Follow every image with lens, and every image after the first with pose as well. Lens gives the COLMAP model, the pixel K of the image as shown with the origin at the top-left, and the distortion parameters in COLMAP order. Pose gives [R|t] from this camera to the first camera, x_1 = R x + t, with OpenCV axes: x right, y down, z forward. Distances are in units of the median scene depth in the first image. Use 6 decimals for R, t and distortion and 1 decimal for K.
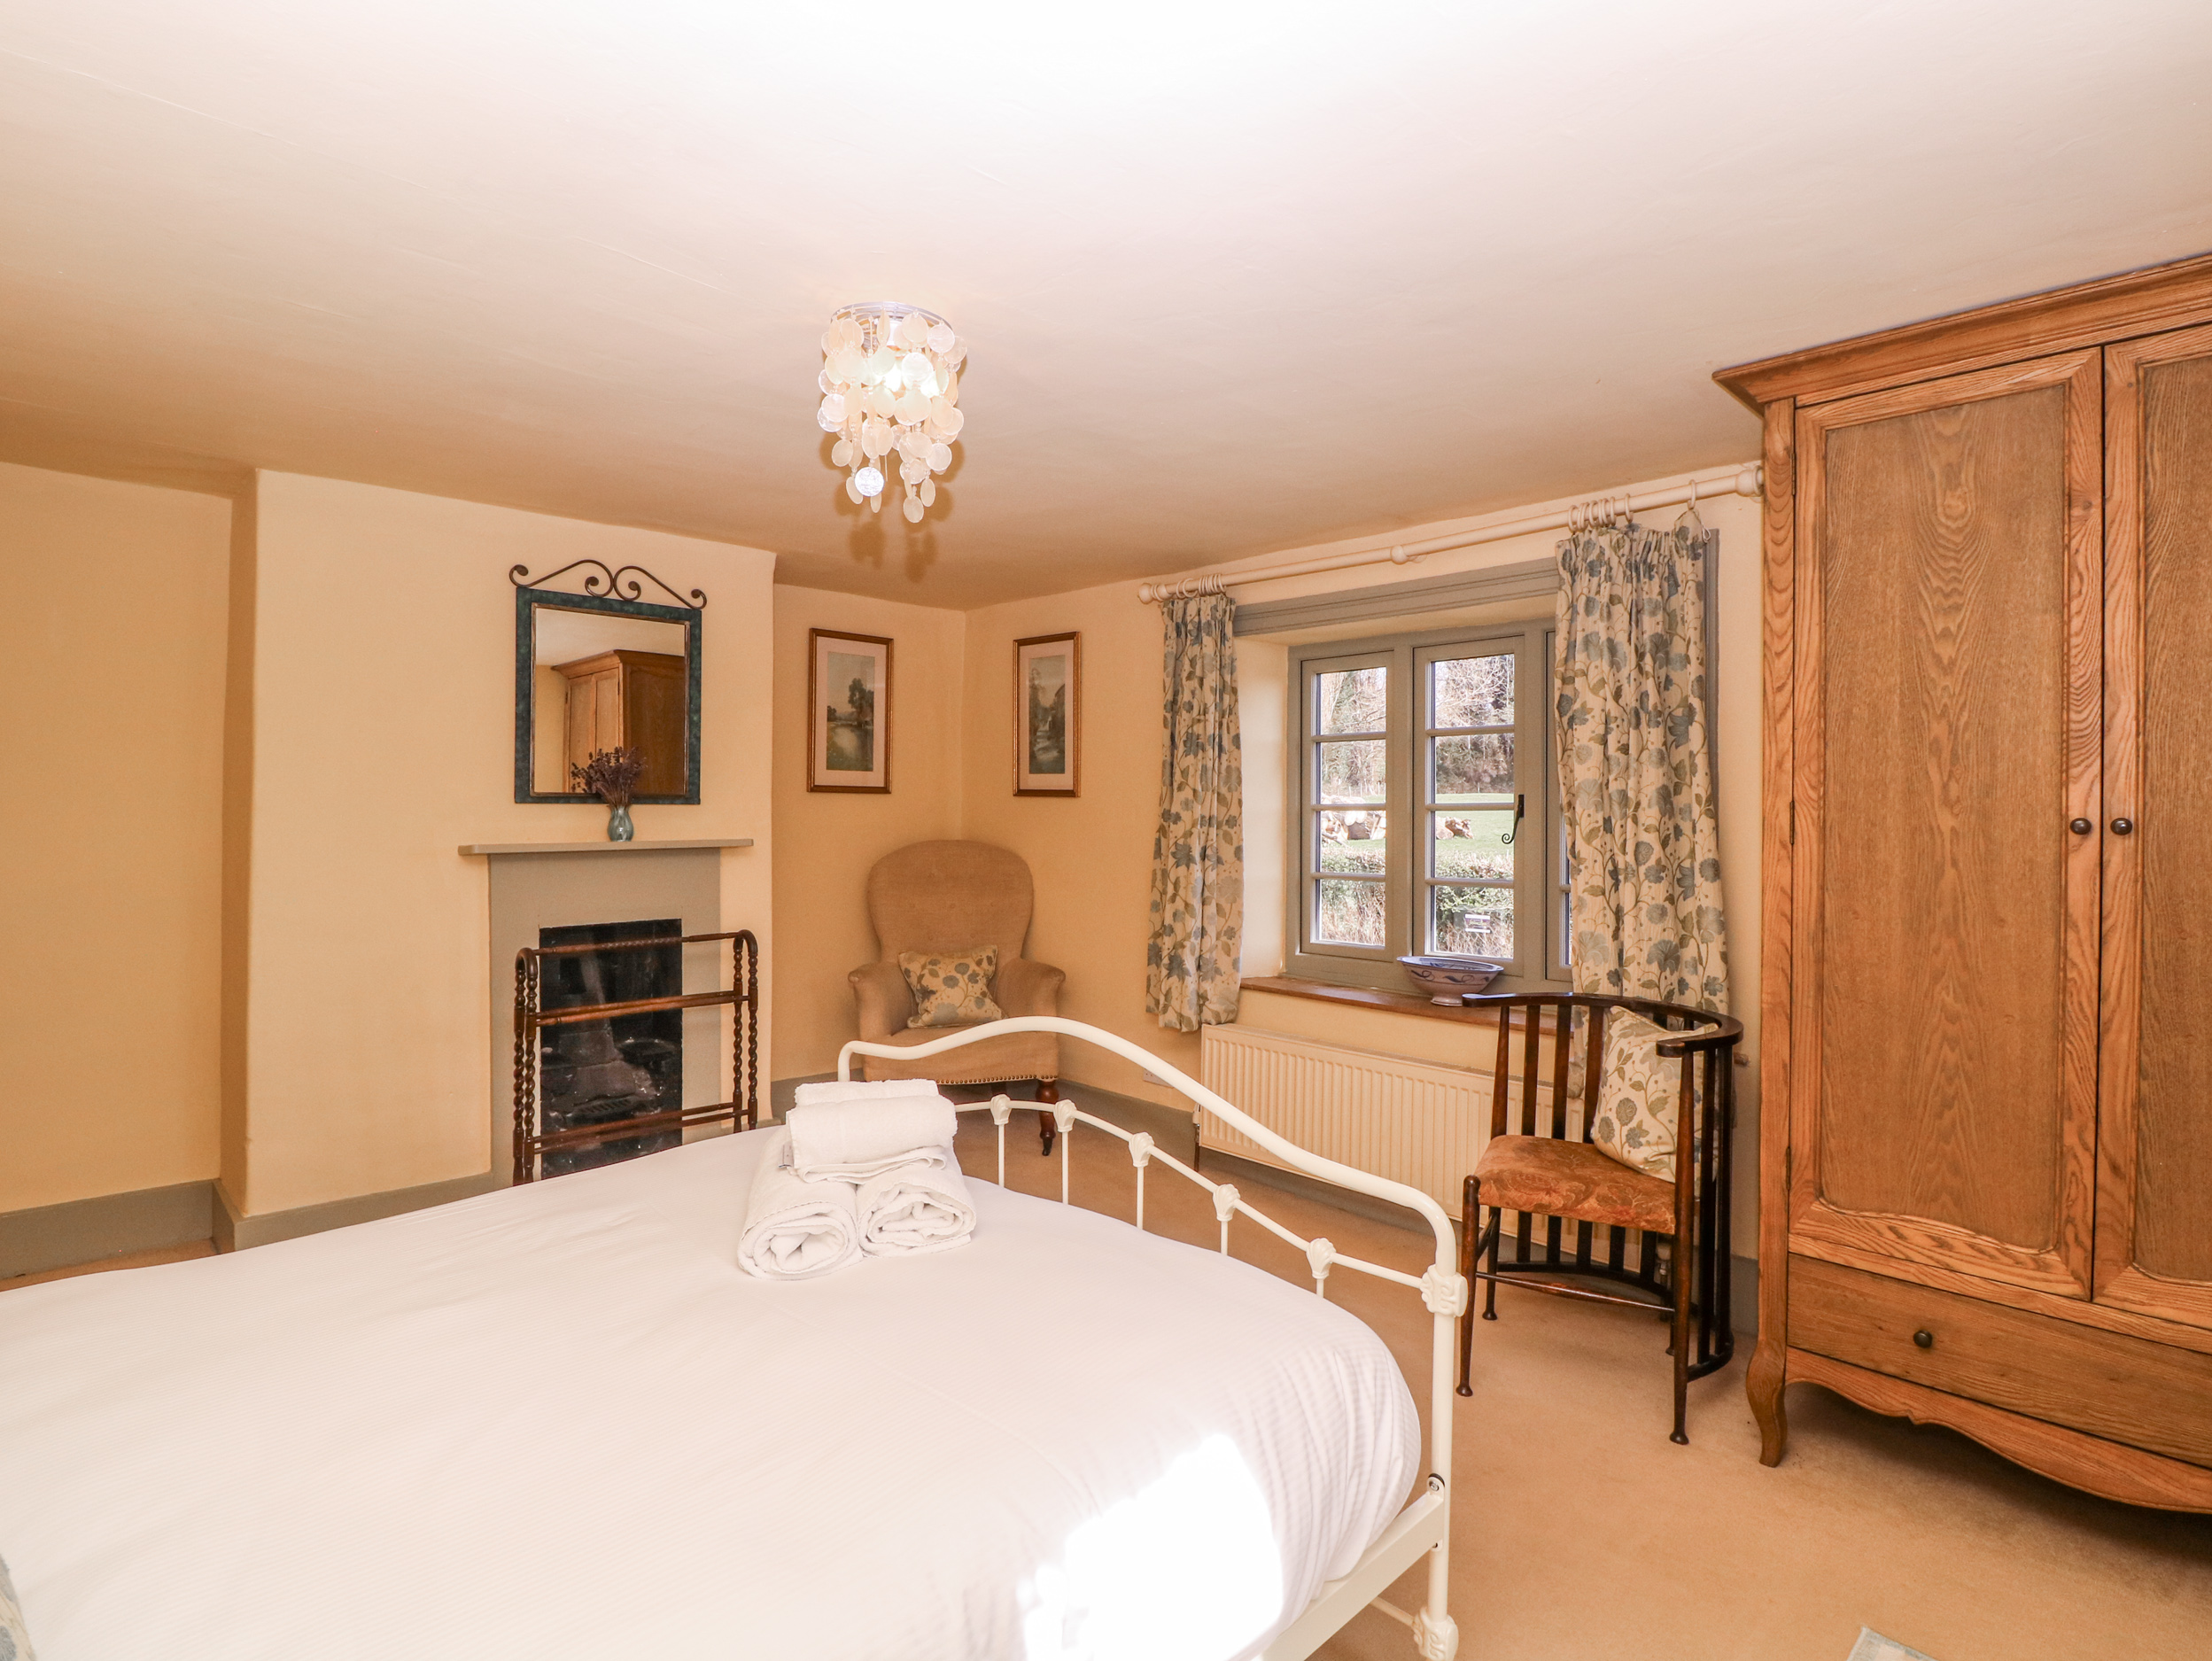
lens RADIAL K [[1158.2, 0, 1087.7], [0, 1158.2, 818.9], [0, 0, 1]] dist [0.000935, -0.013996]
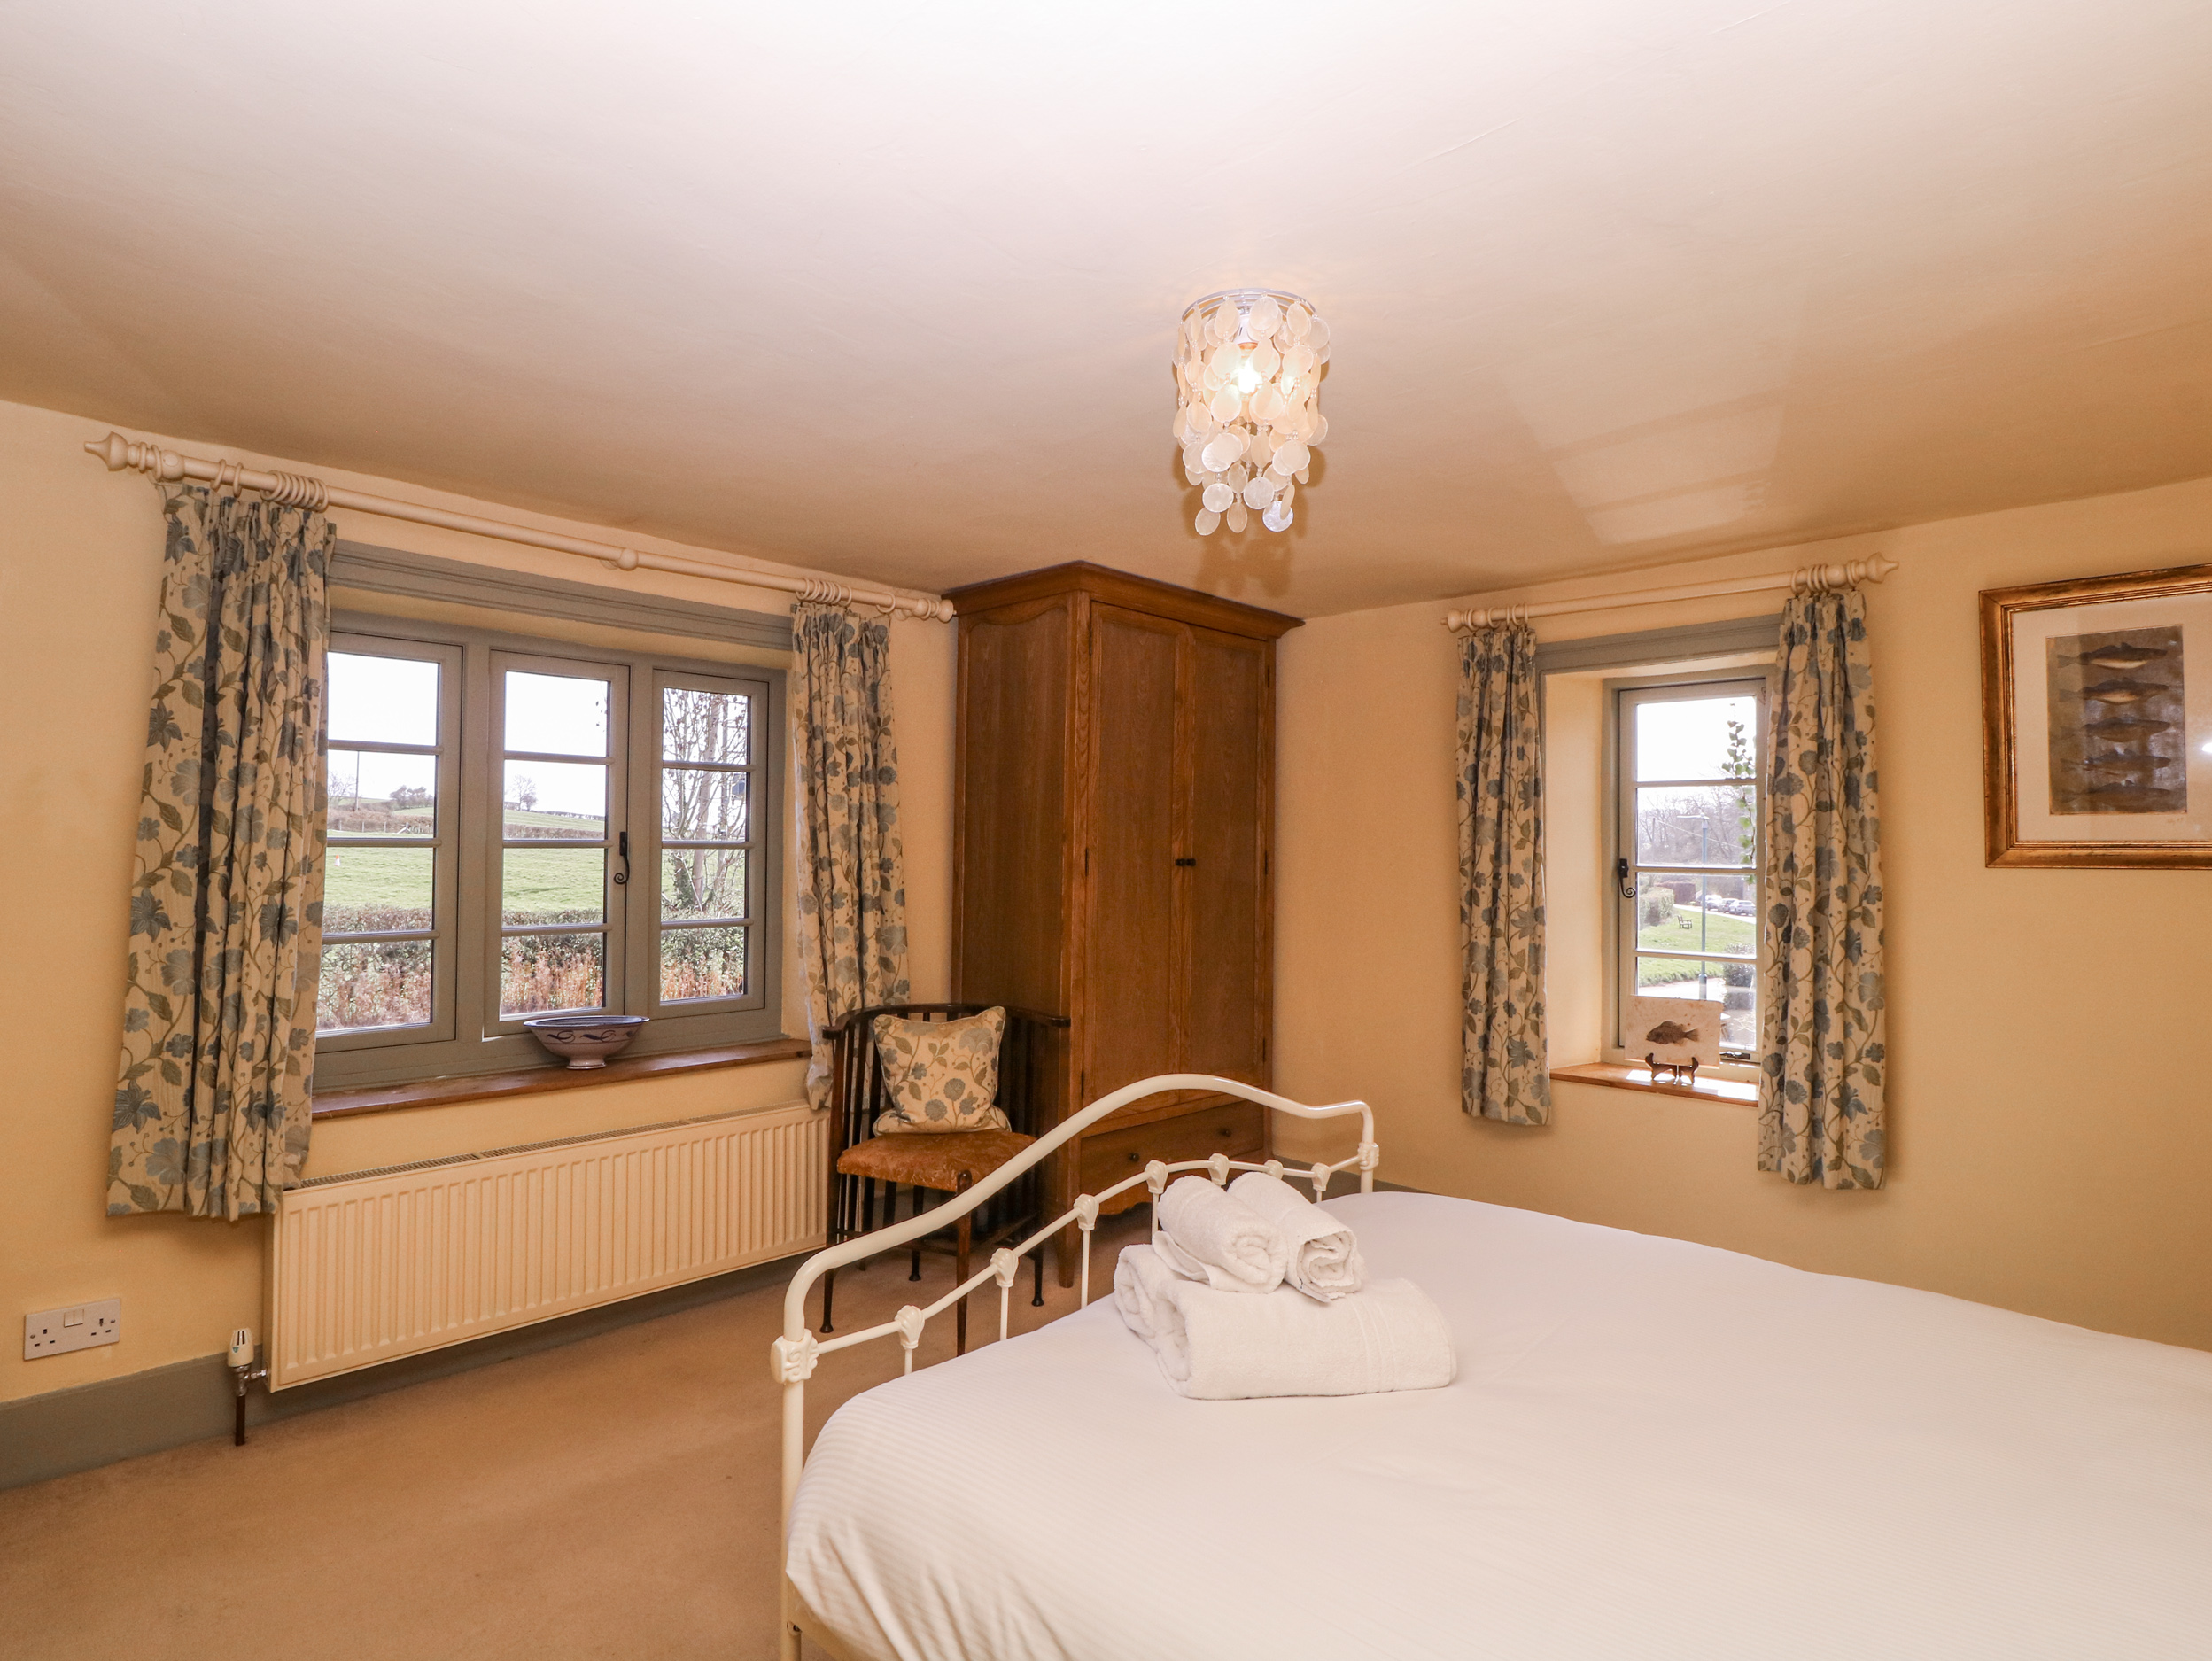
lens RADIAL K [[1158.2, 0, 1087.7], [0, 1158.2, 818.9], [0, 0, 1]] dist [0.000935, -0.013996]
pose [[-0.026336, 0.020913, 0.999434, -0.683036], [-0.004849, 0.999767, -0.021047, -0.015177], [-0.999641, -0.005401, -0.026229, 0.743377]]
